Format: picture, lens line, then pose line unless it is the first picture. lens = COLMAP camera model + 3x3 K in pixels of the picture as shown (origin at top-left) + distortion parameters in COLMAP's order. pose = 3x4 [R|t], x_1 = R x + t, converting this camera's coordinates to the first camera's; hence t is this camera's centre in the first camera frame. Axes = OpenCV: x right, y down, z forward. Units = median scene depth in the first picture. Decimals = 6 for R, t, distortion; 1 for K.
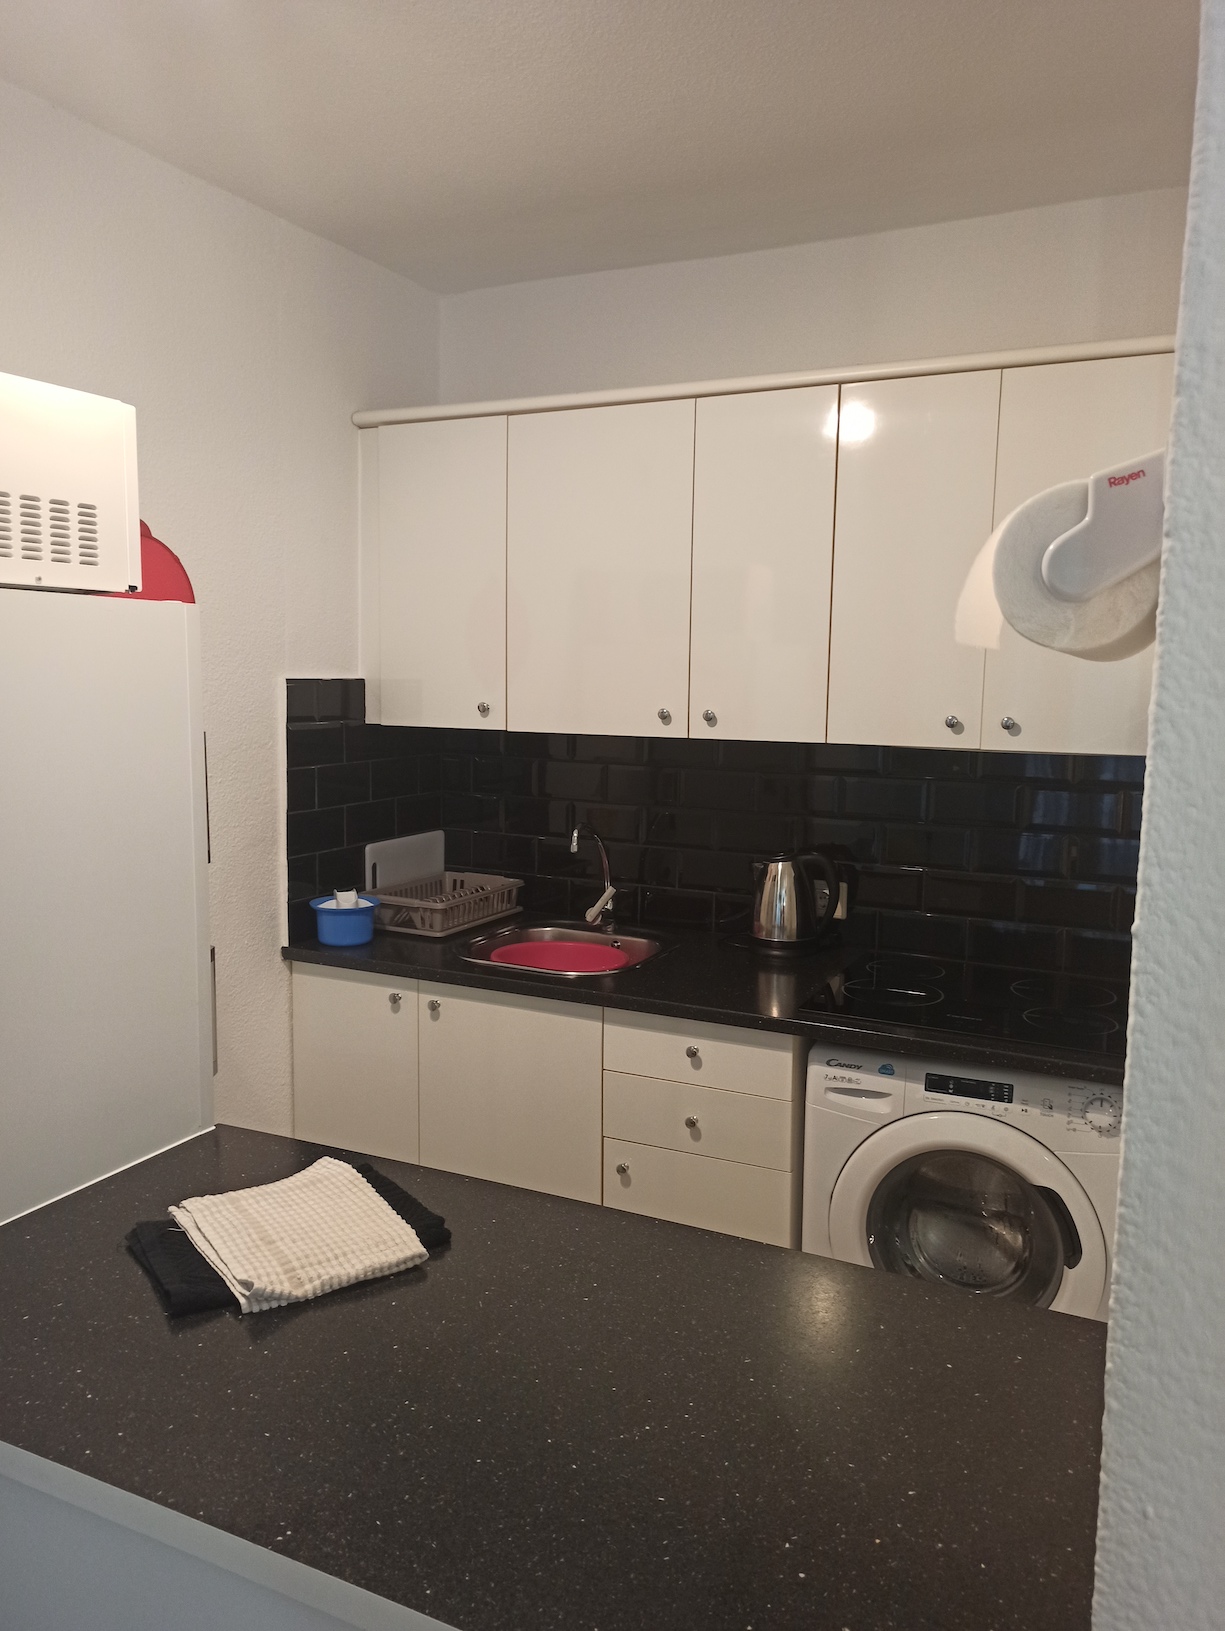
lens RADIAL K [[1194.4, 0, 610.3], [0, 1194.4, 810.5], [0, 0, 1]] dist [0.047979, -0.041348]
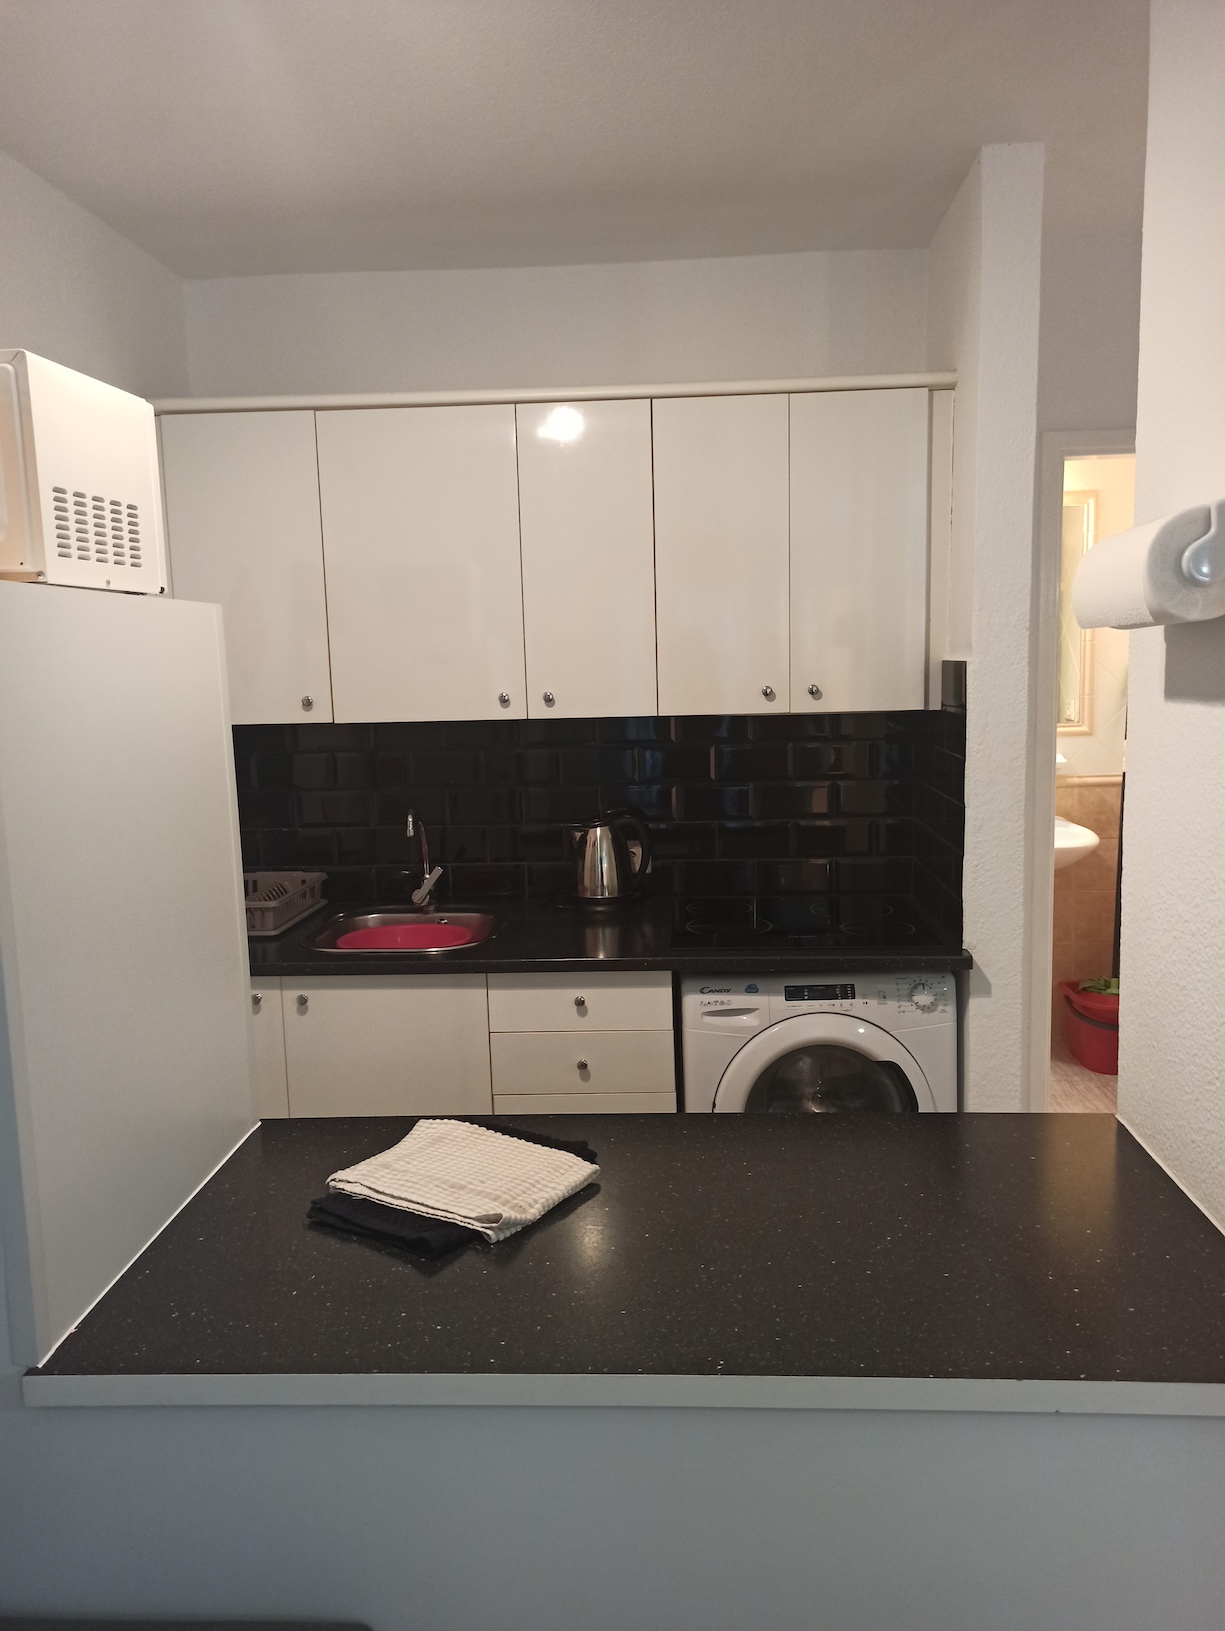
lens RADIAL K [[1194.4, 0, 616.4], [0, 1194.4, 815.6], [0, 0, 1]] dist [0.047979, -0.041348]
pose [[0.923435, -0.088413, 0.373432, -0.304912], [0.083159, 0.996079, 0.030190, 0.000541], [-0.374637, 0.003176, 0.927166, -0.036827]]
